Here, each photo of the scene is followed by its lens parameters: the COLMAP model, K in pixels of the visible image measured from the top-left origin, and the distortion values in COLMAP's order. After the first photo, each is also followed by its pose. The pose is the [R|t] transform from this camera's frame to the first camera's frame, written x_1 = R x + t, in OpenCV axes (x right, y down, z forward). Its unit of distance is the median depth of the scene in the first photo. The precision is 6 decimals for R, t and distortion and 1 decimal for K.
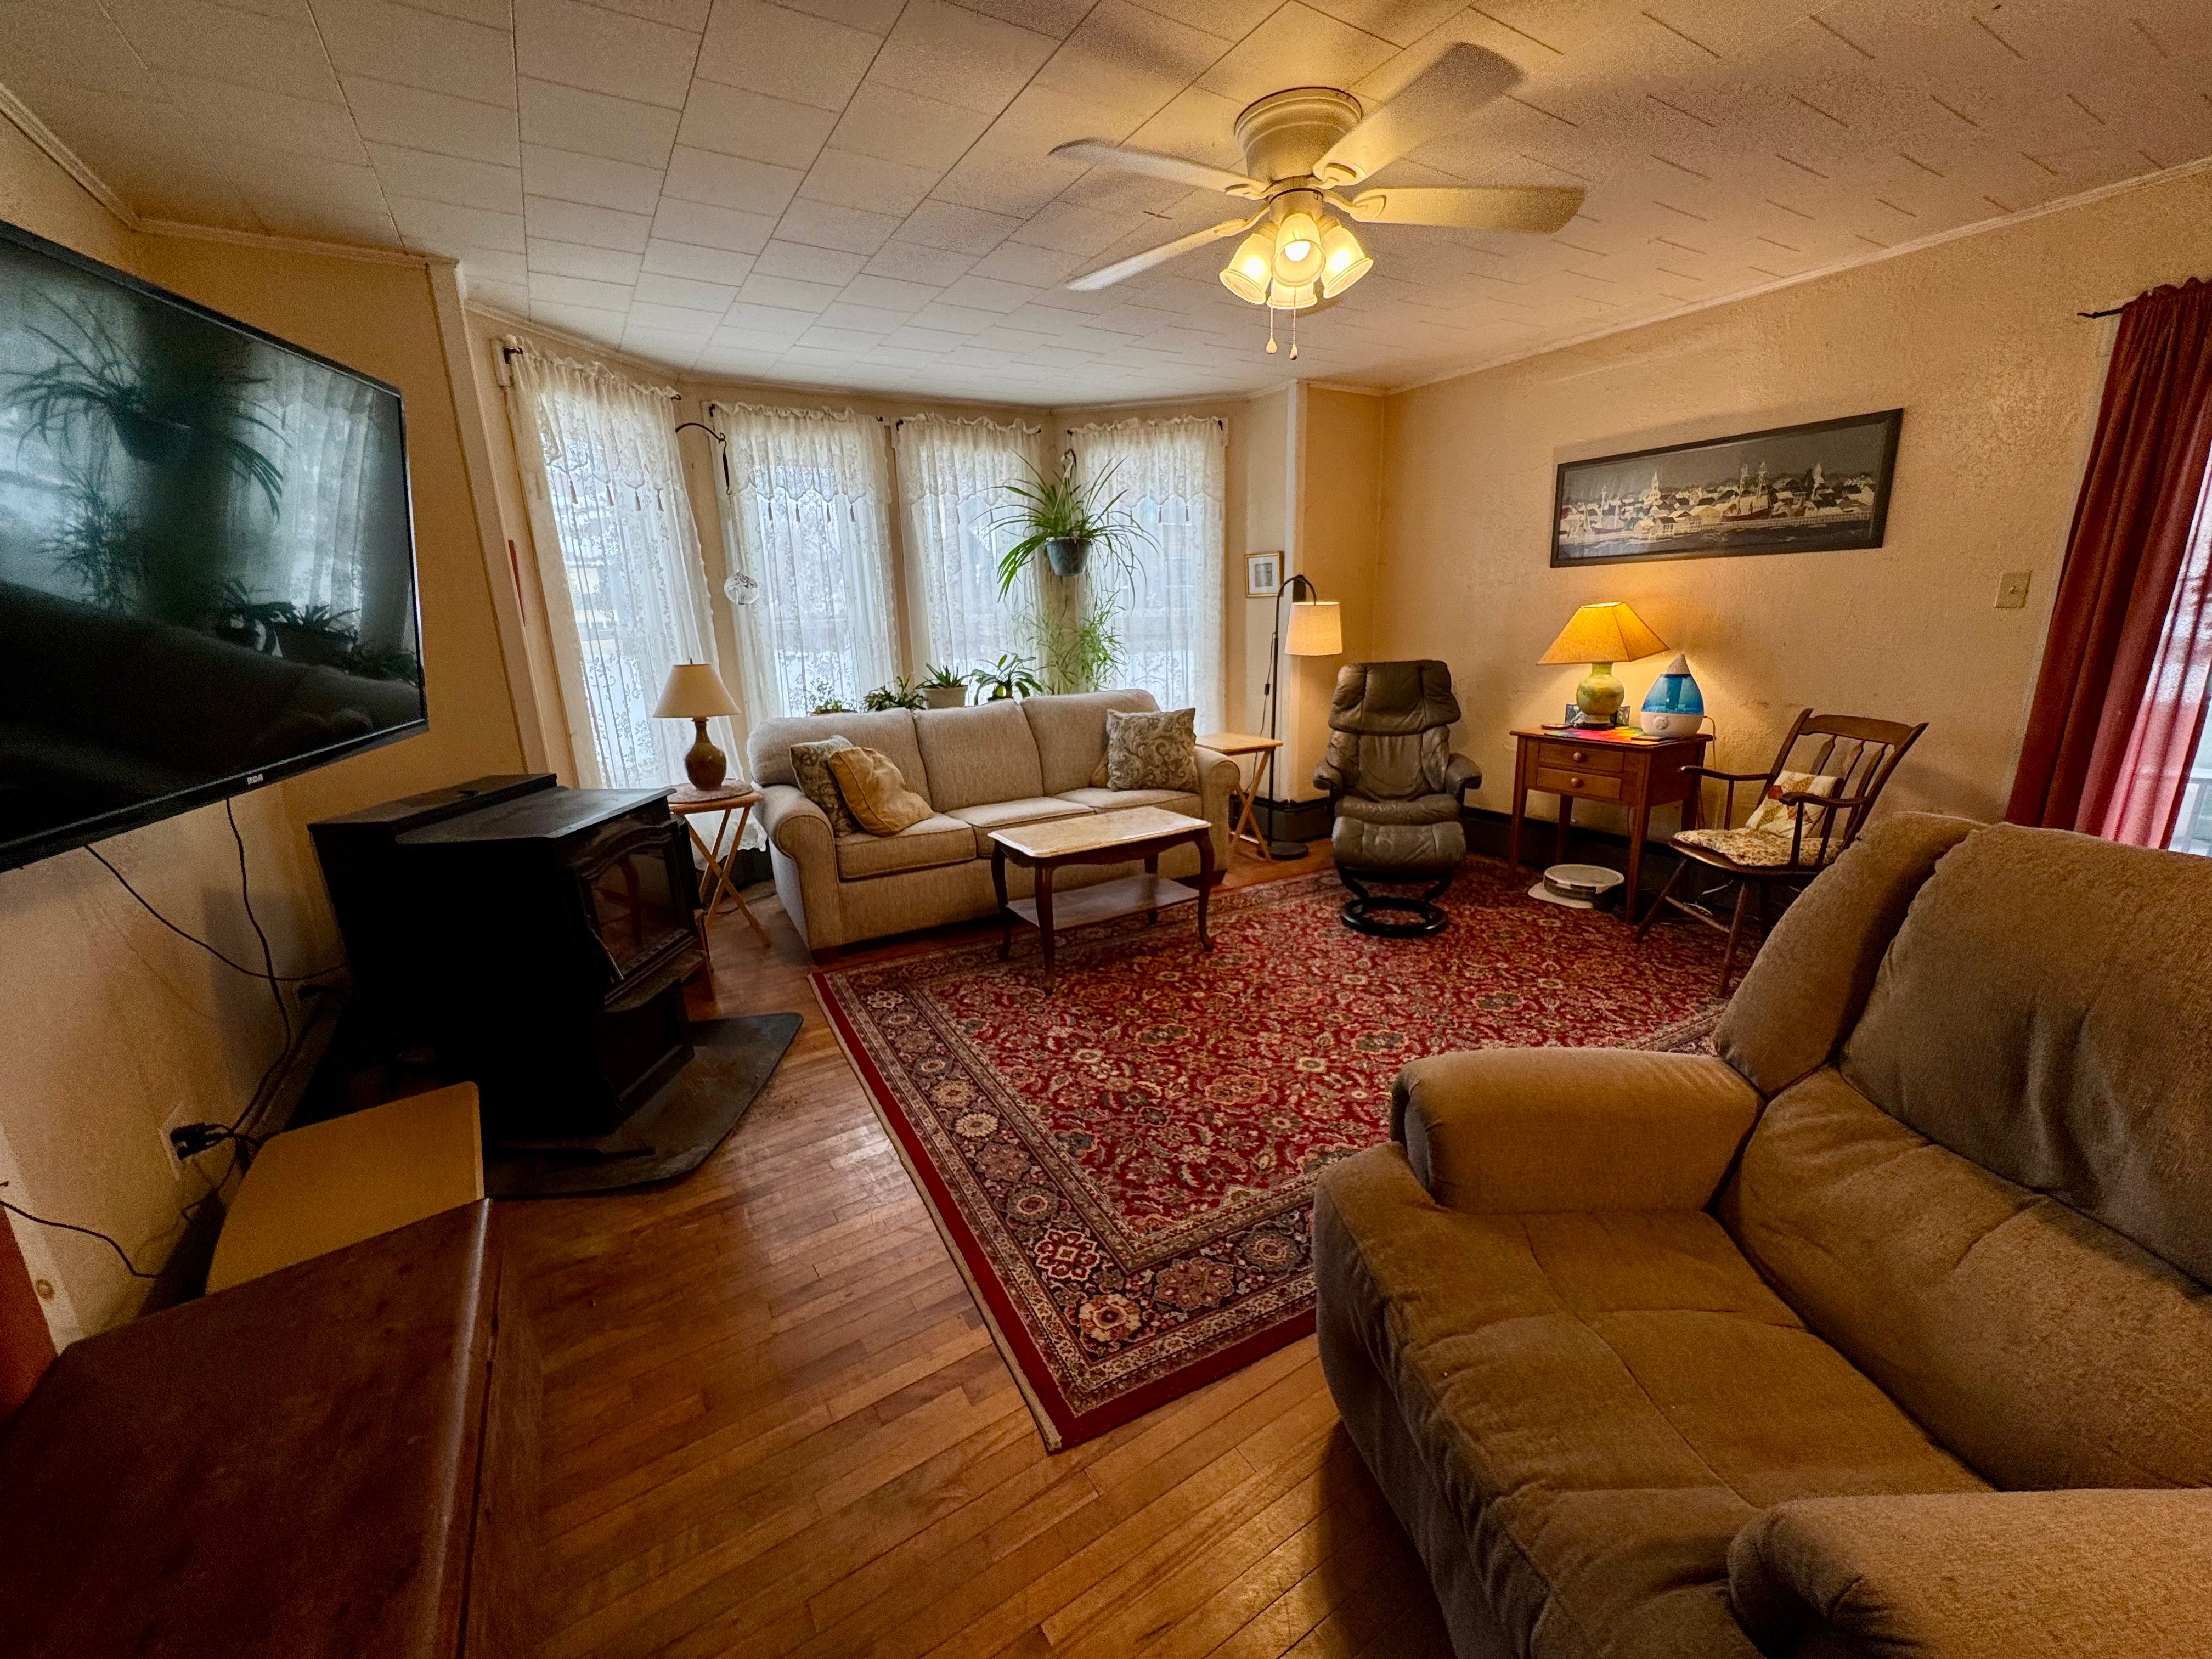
lens RADIAL K [[876.0, 0, 1115.7], [0, 876.0, 835.4], [0, 0, 1]] dist [-0.004176, 0.001096]
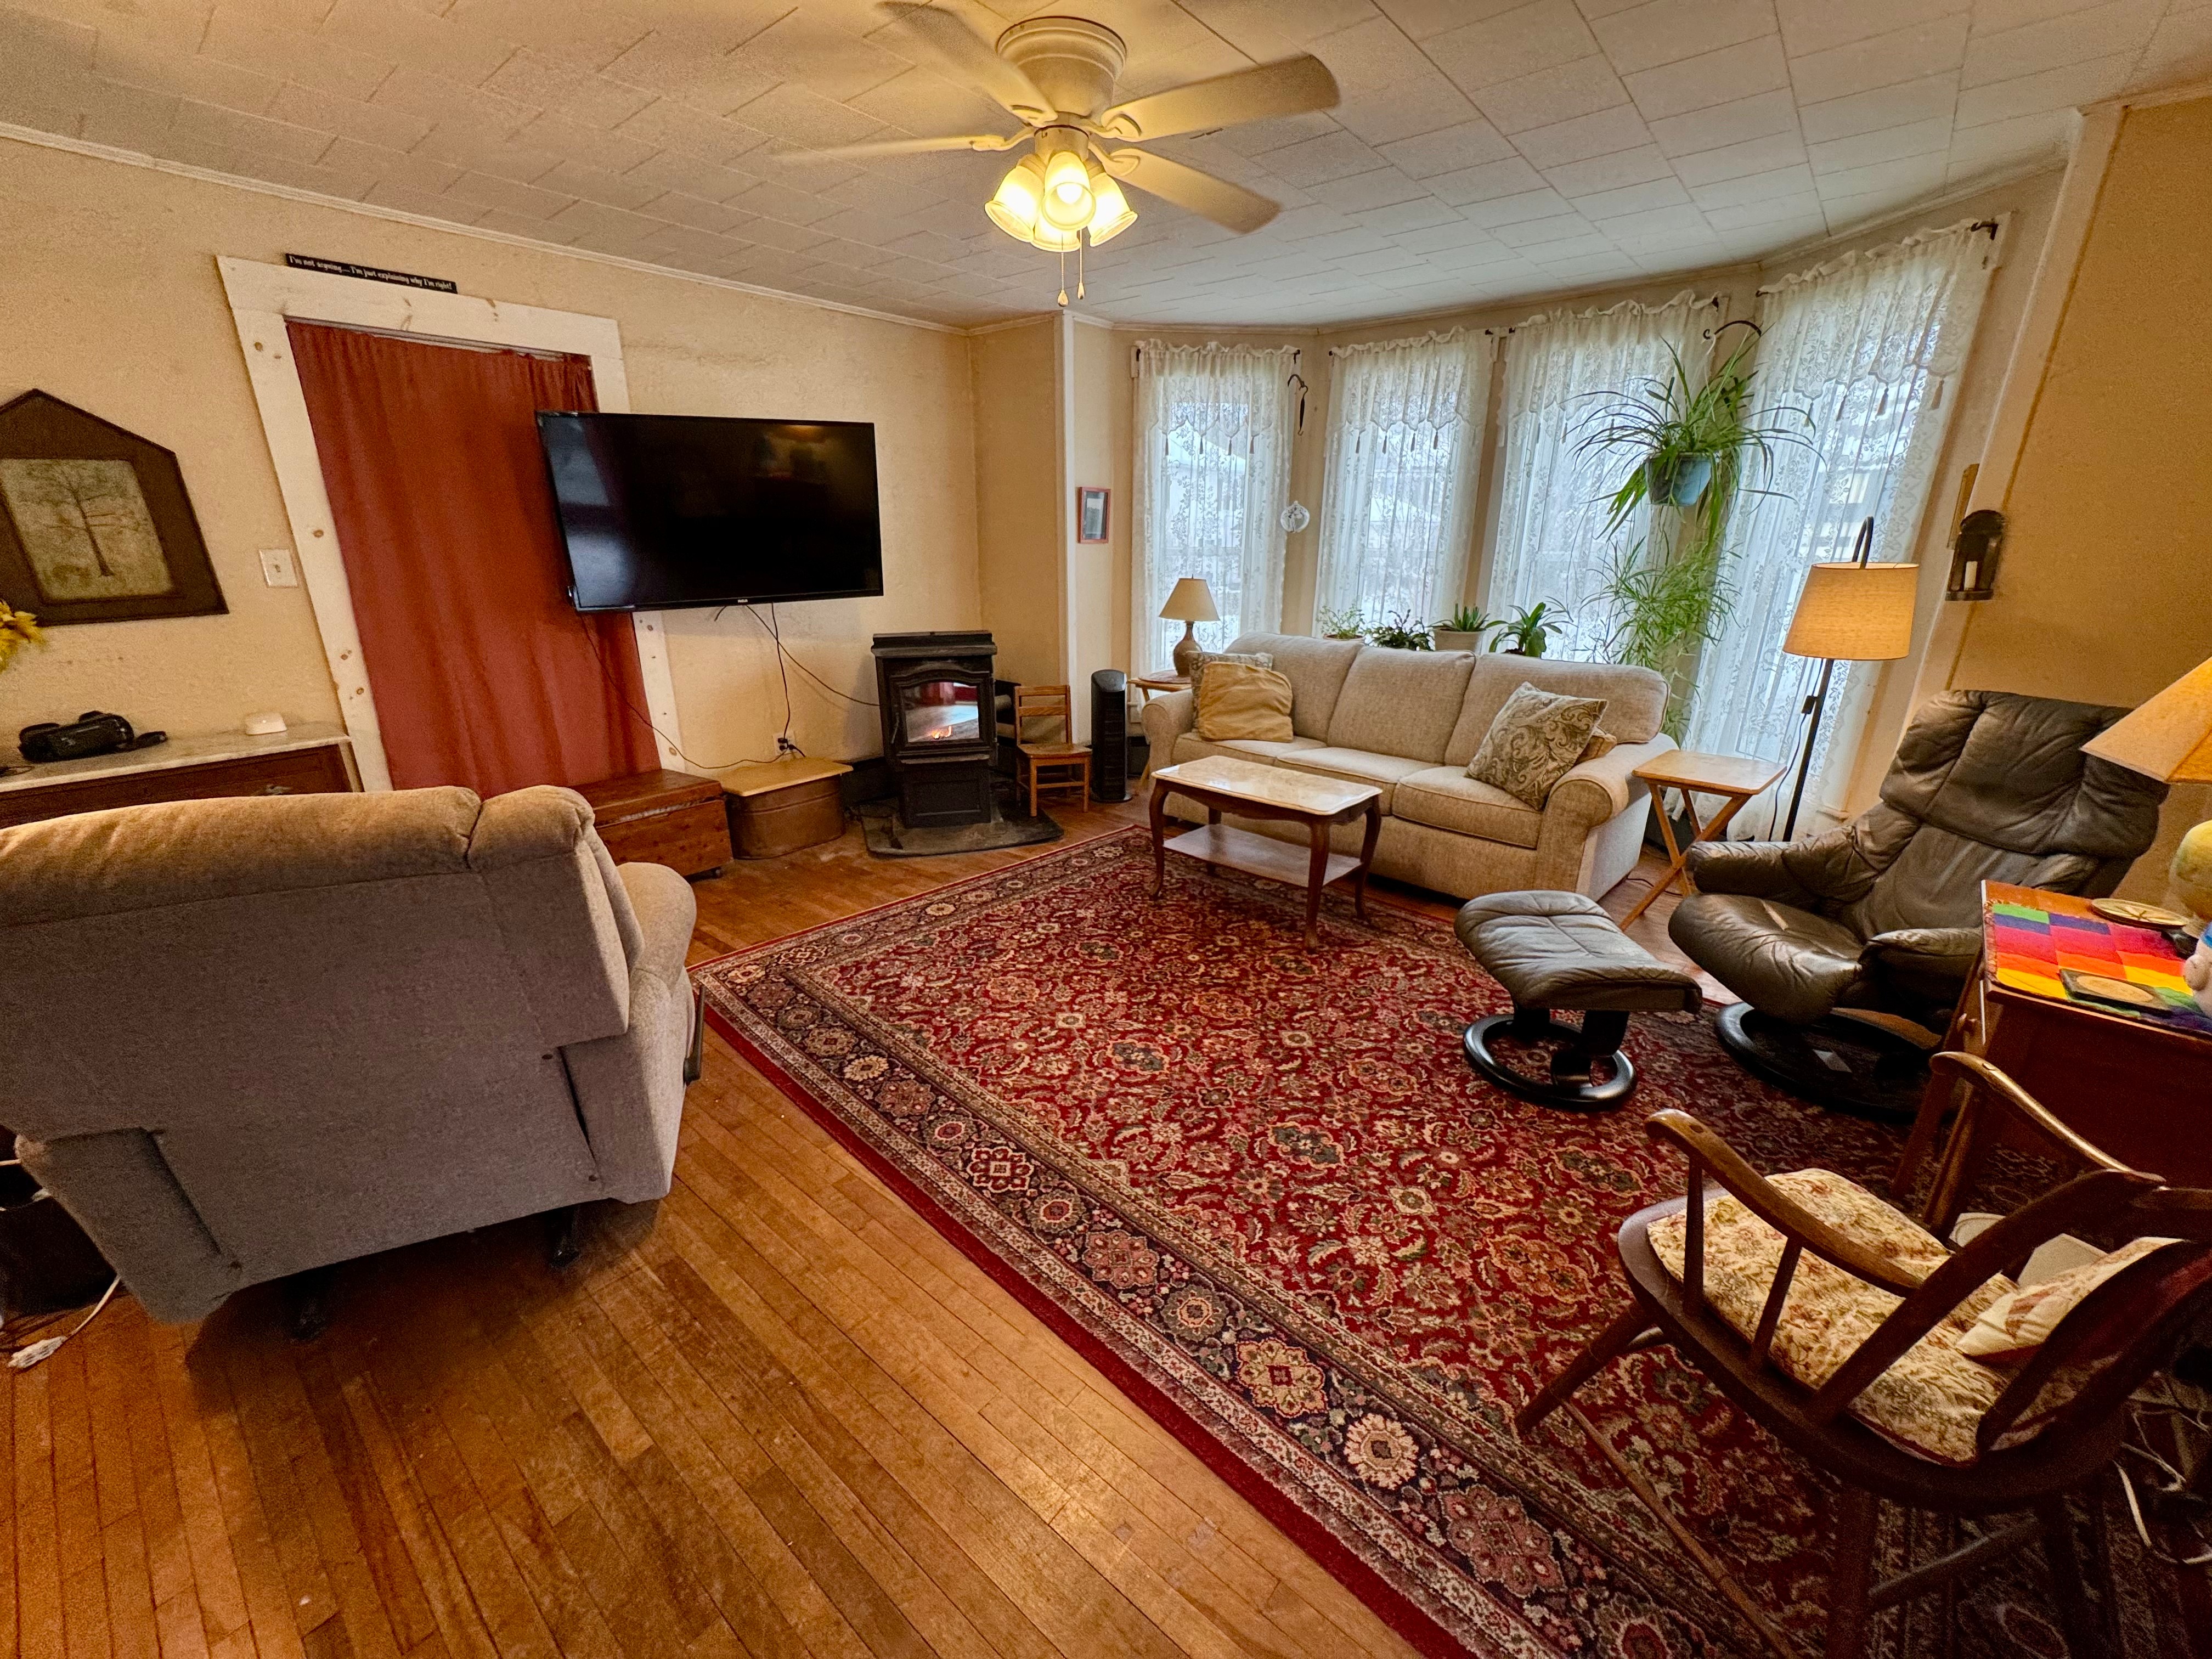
lens RADIAL K [[876.0, 0, 1110.3], [0, 876.0, 835.6], [0, 0, 1]] dist [-0.004176, 0.001096]
pose [[0.311430, 0.343566, -0.885987, 0.900187], [-0.252532, 0.928751, 0.271383, -0.191779], [0.916100, 0.139223, 0.376003, 0.528994]]
